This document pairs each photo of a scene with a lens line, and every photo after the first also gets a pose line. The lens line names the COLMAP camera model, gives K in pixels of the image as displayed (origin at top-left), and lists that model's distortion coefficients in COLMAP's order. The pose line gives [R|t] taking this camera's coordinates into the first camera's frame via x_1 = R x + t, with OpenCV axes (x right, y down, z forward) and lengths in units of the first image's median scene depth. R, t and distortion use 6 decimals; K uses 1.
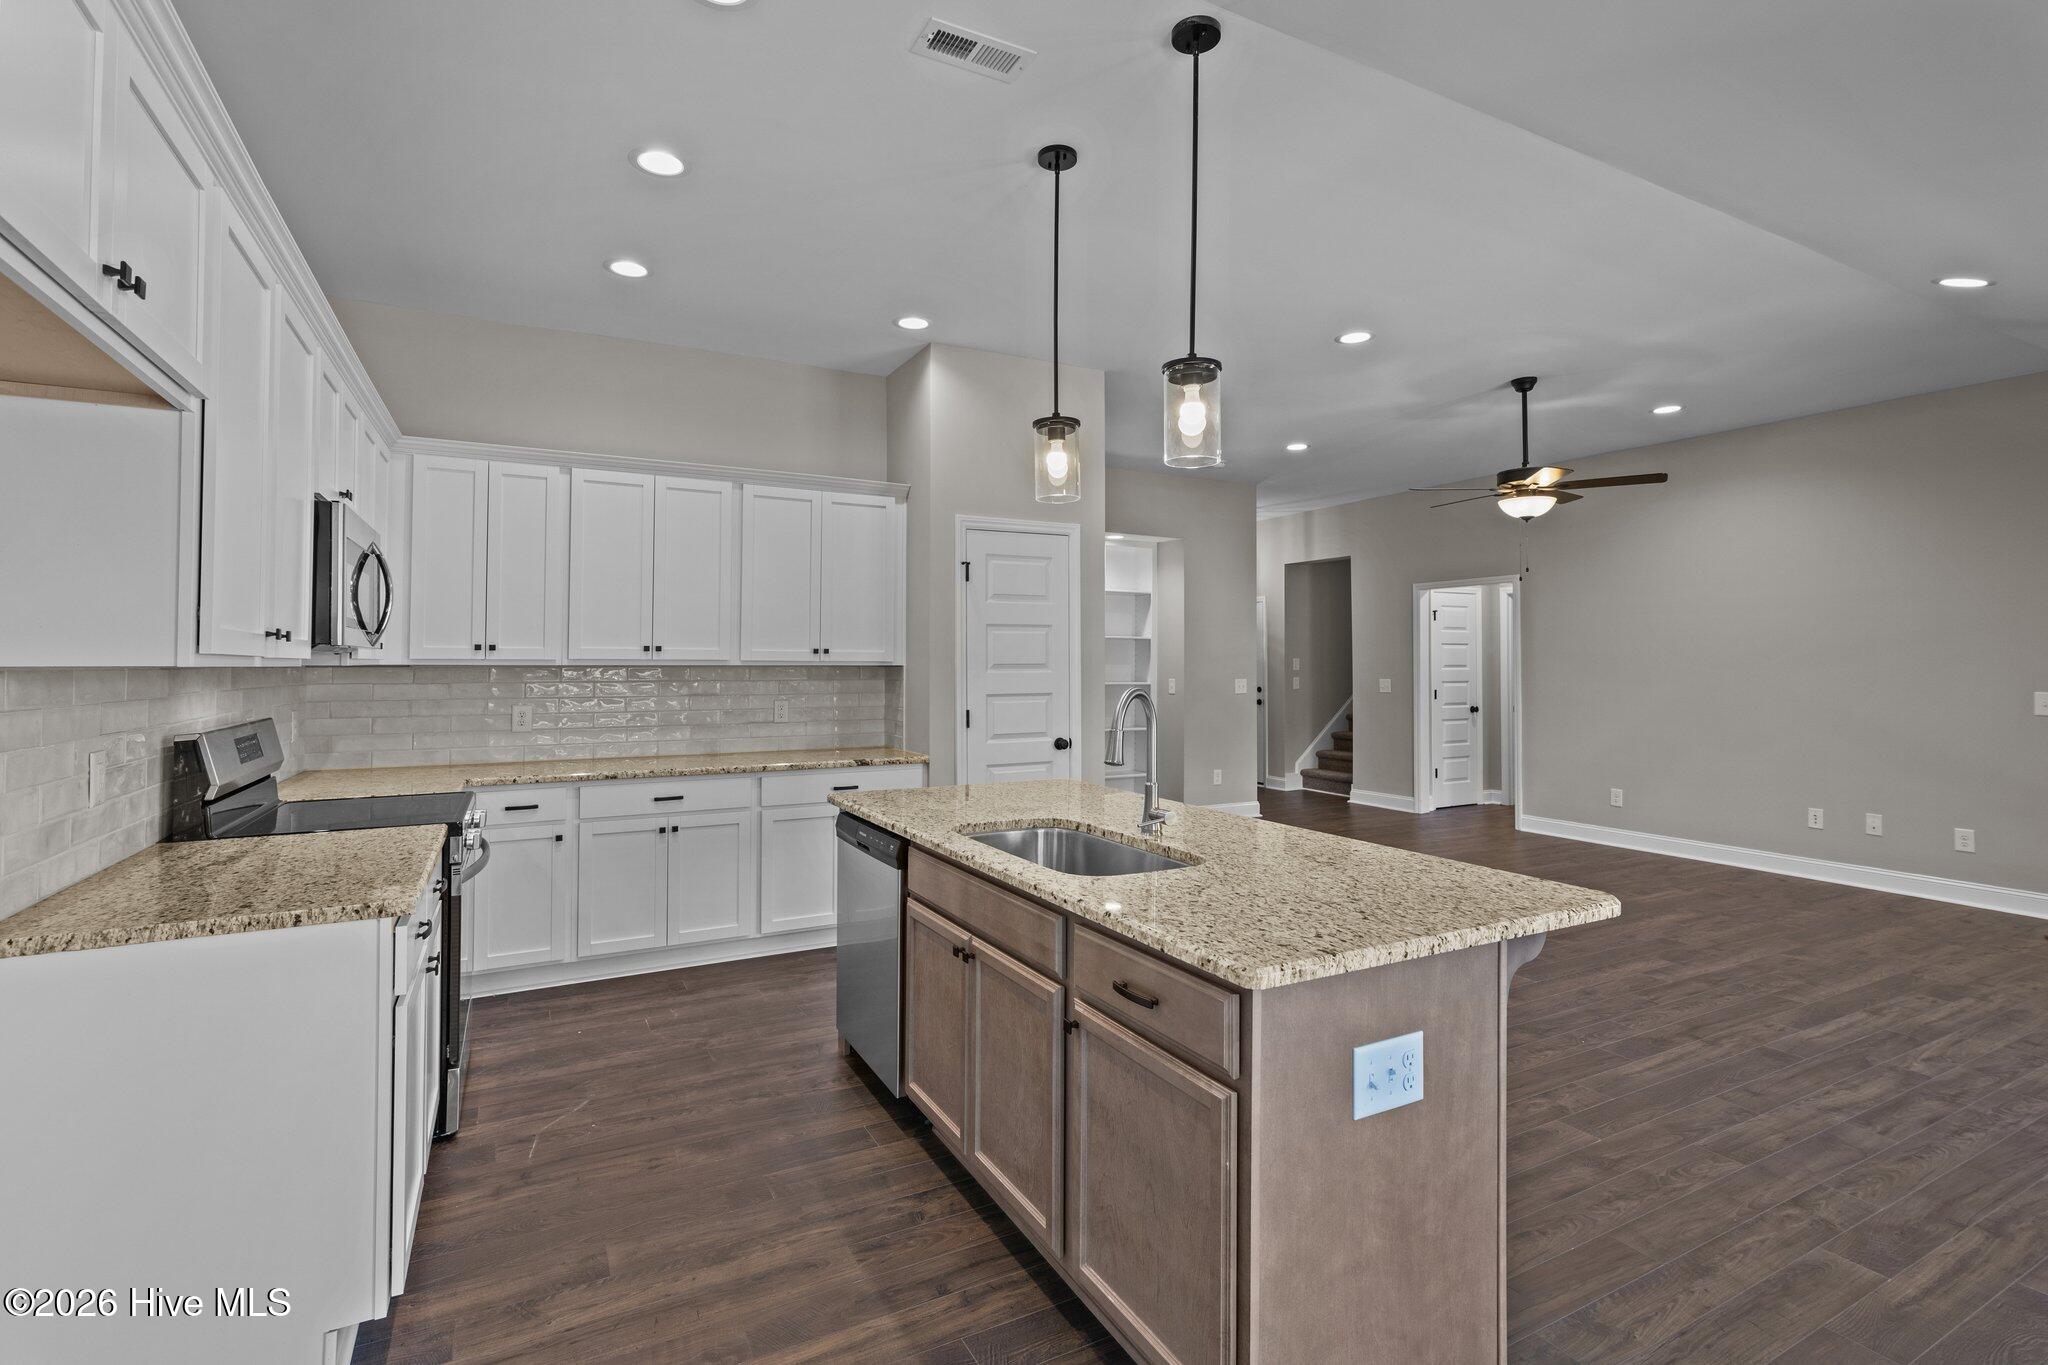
lens RADIAL K [[945.0, 0, 1021.4], [0, 945.0, 660.8], [0, 0, 1]] dist [-0.001375, -0.000103]
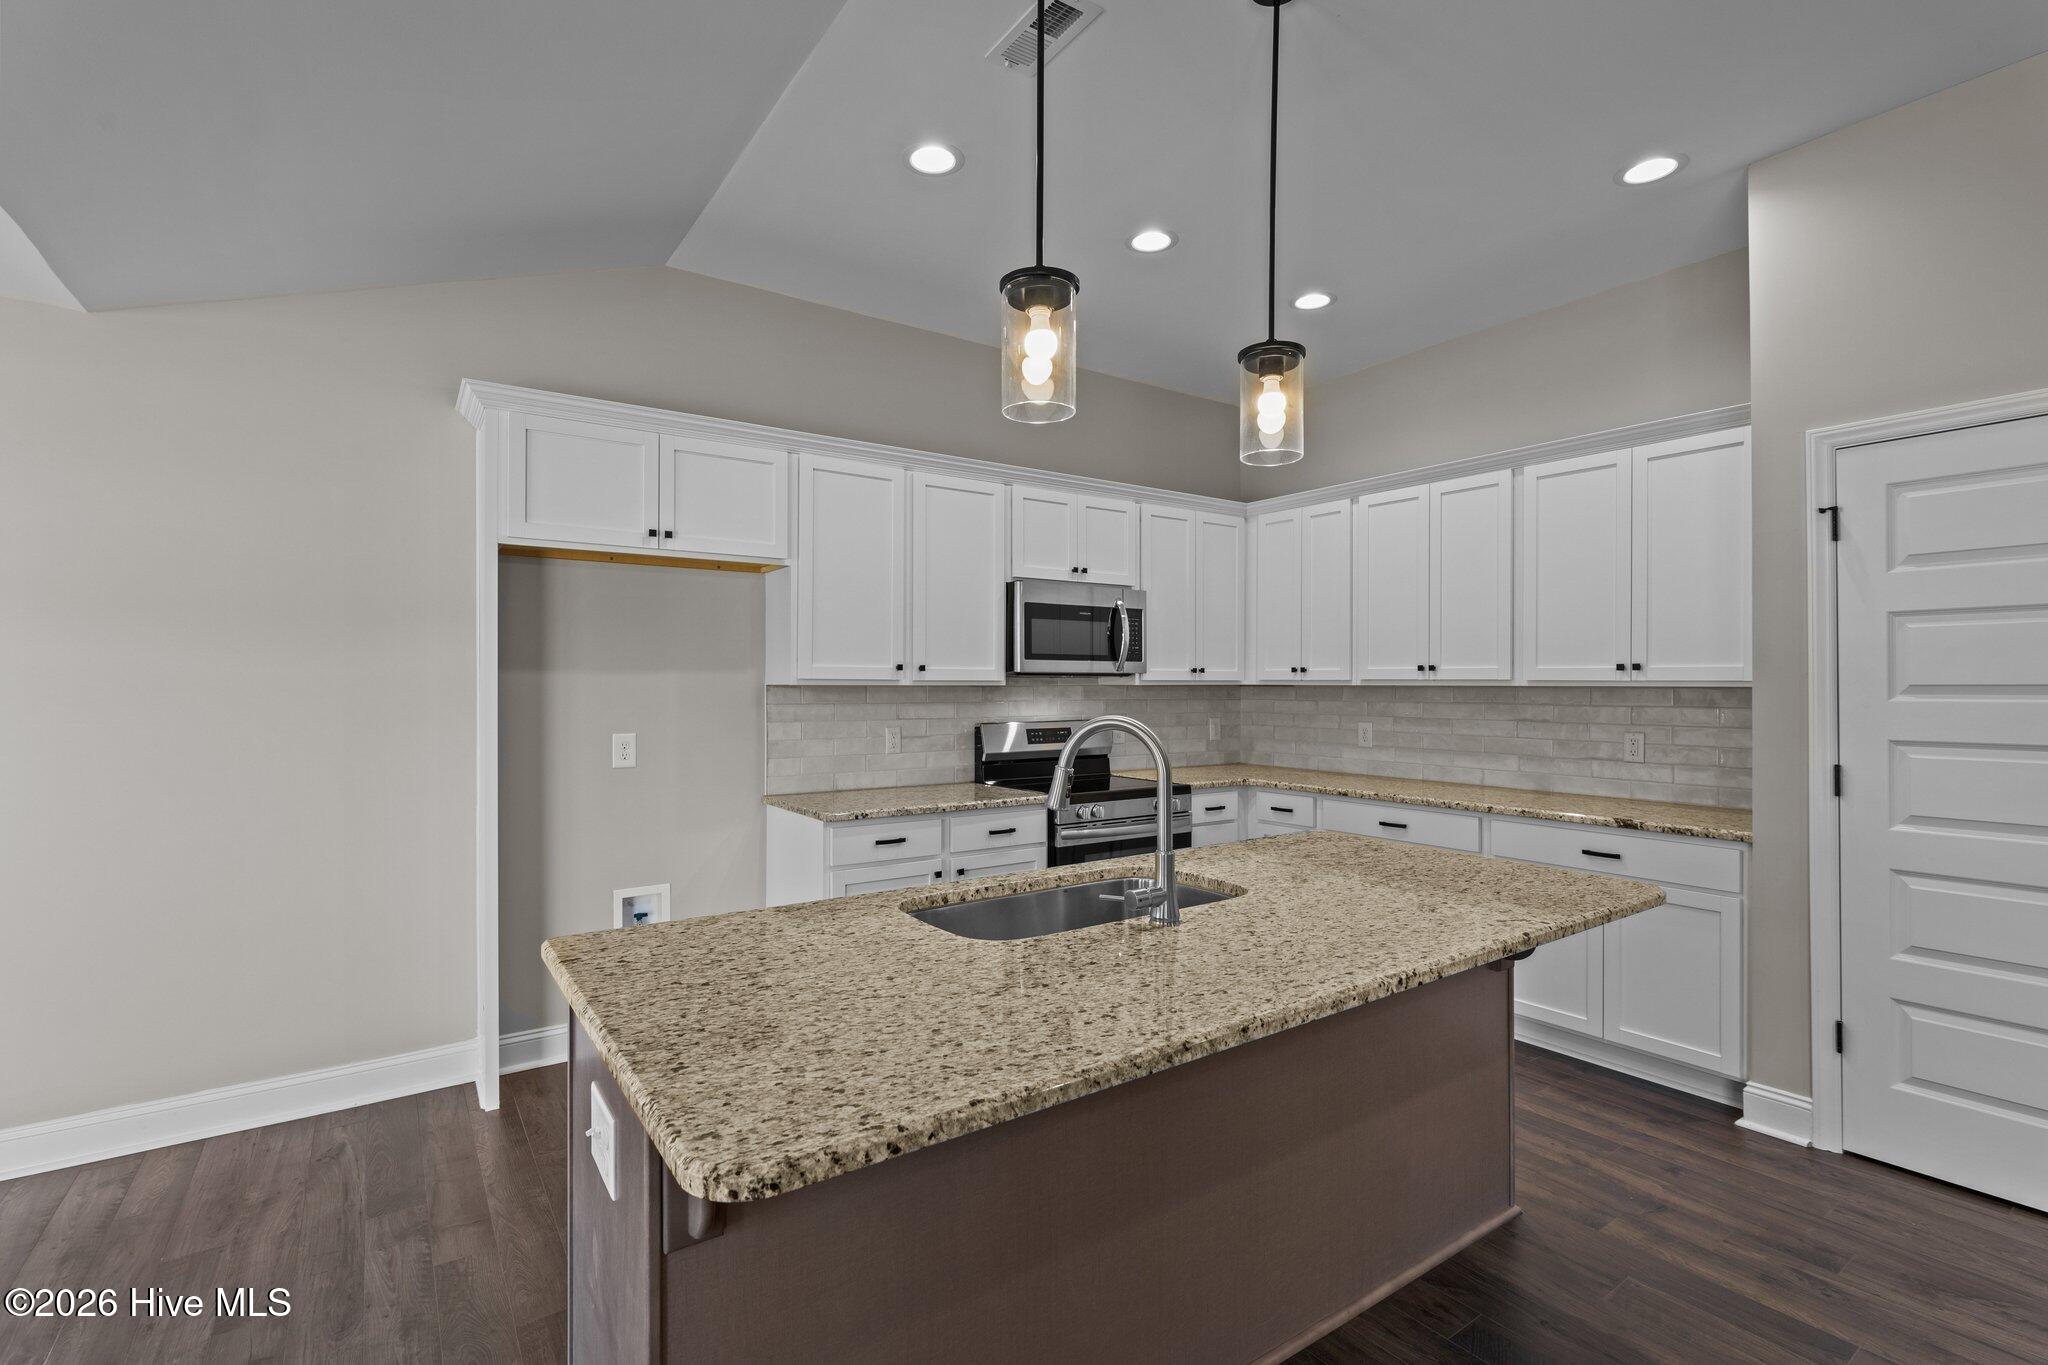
lens RADIAL K [[945.0, 0, 1024.3], [0, 945.0, 684.0], [0, 0, 1]] dist [-0.001375, -0.000103]
pose [[0.121616, 0.000627, -0.992577, 0.482885], [0.001718, 0.999998, 0.000842, 0.001744], [0.992576, -0.001808, 0.121615, 0.470118]]
